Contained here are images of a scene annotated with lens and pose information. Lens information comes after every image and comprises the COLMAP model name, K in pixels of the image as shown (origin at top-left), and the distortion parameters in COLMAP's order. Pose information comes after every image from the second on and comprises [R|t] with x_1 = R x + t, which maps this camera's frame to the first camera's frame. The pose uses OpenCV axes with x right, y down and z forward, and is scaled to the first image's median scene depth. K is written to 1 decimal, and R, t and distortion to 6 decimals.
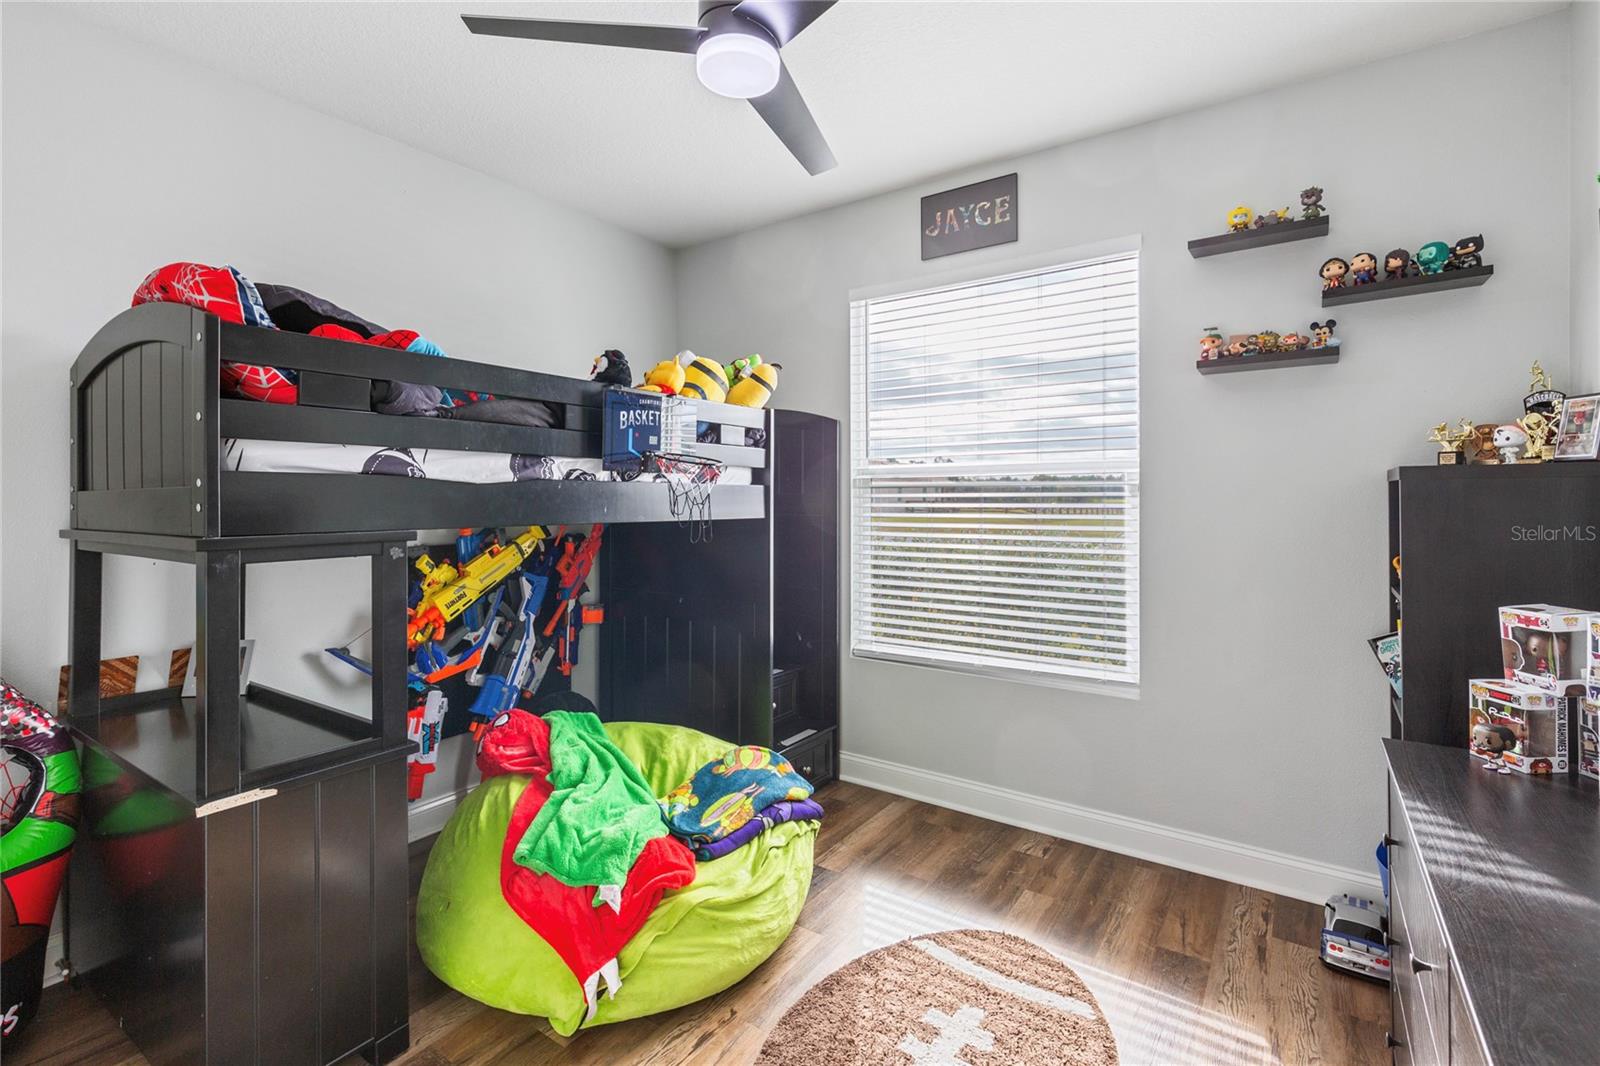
lens RADIAL K [[716.9, 0, 798.1], [0, 716.9, 498.0], [0, 0, 1]] dist [0.001239, -0.000087]
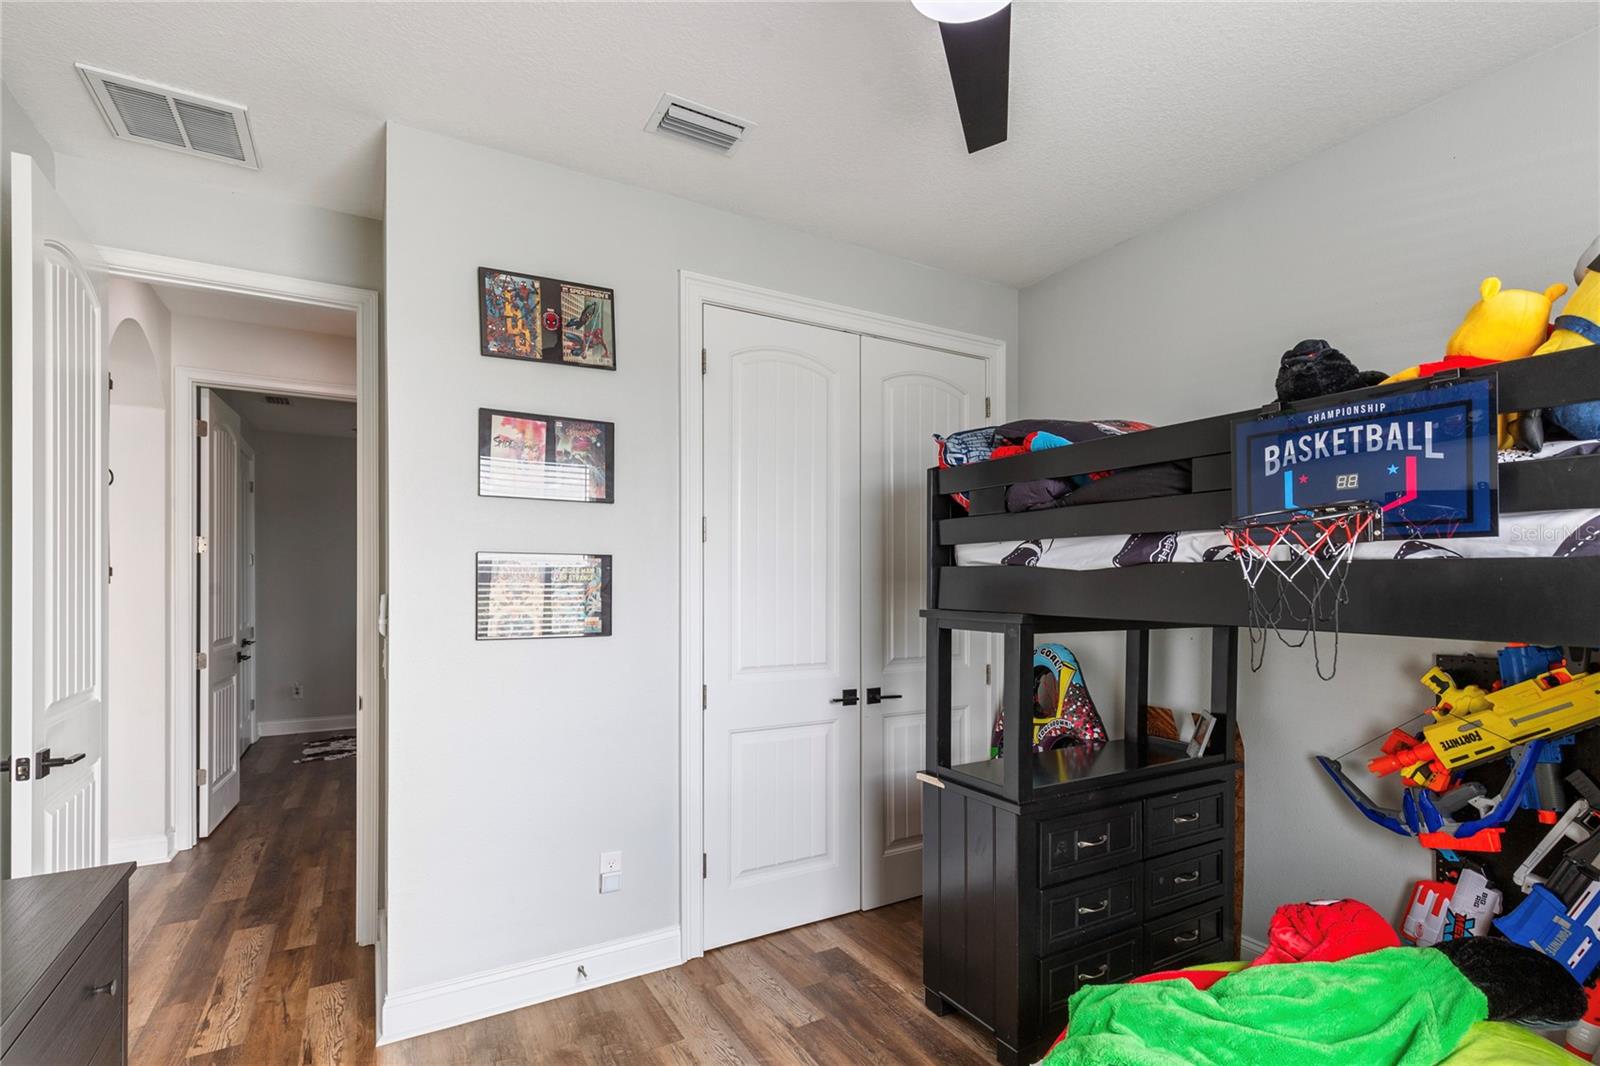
lens RADIAL K [[745.6, 0, 802.2], [0, 745.6, 579.0], [0, 0, 1]] dist [-0.002078, -0.000510]
pose [[-0.423575, -0.002883, -0.905856, 0.496090], [-0.003858, 0.999992, -0.001379, -0.005113], [0.905853, 0.002911, -0.423583, 0.896450]]
